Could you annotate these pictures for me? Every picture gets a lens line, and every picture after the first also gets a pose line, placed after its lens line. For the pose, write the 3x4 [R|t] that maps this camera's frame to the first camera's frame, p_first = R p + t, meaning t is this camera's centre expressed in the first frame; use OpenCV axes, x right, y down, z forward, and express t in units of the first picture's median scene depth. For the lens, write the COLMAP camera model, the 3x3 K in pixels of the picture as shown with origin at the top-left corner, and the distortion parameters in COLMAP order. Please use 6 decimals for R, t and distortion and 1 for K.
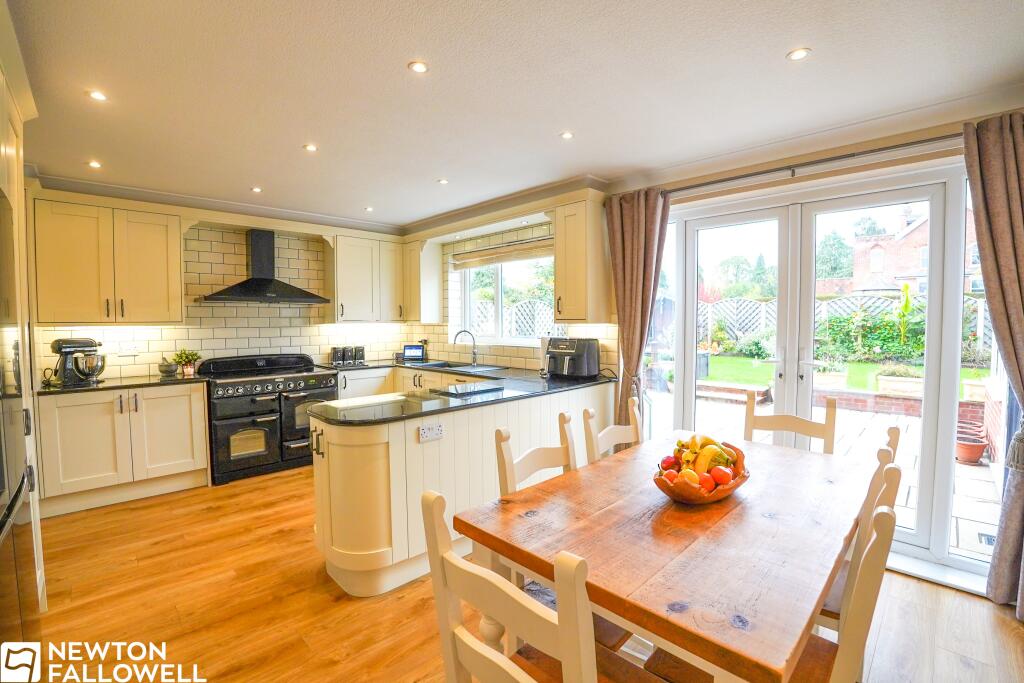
lens RADIAL K [[448.4, 0, 507.7], [0, 448.4, 340.4], [0, 0, 1]] dist [-0.069195, 0.016796]
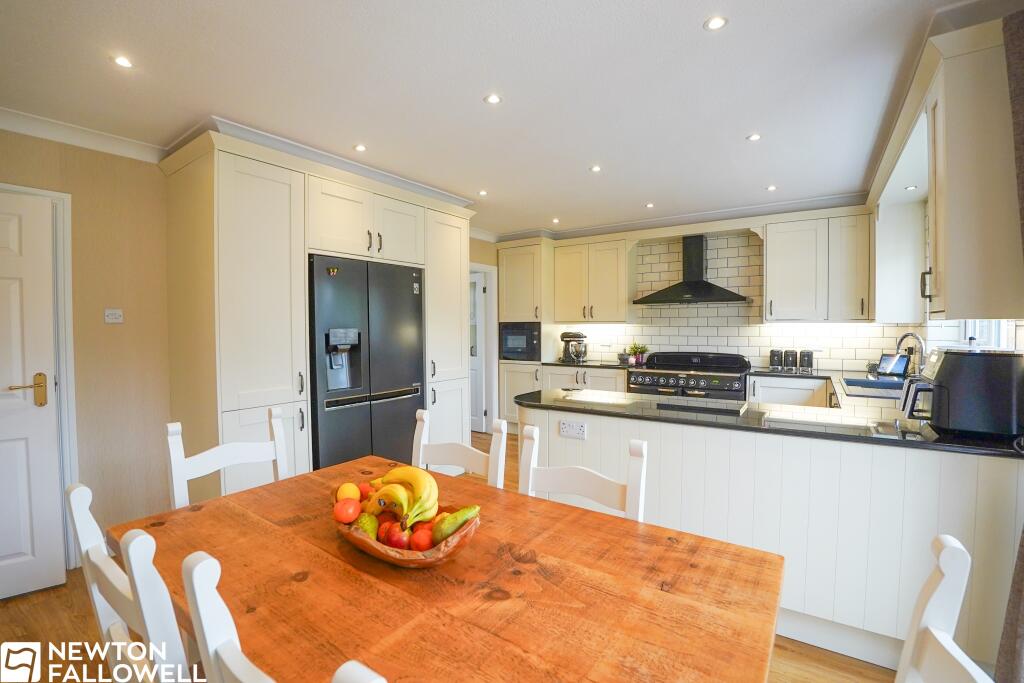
lens RADIAL K [[448.4, 0, 507.7], [0, 448.4, 340.4], [0, 0, 1]] dist [-0.069195, 0.016796]
pose [[0.192087, 0.036586, -0.980696, 0.459111], [-0.037984, 0.998833, 0.029823, -0.011961], [0.980643, 0.031523, 0.193253, 0.383500]]
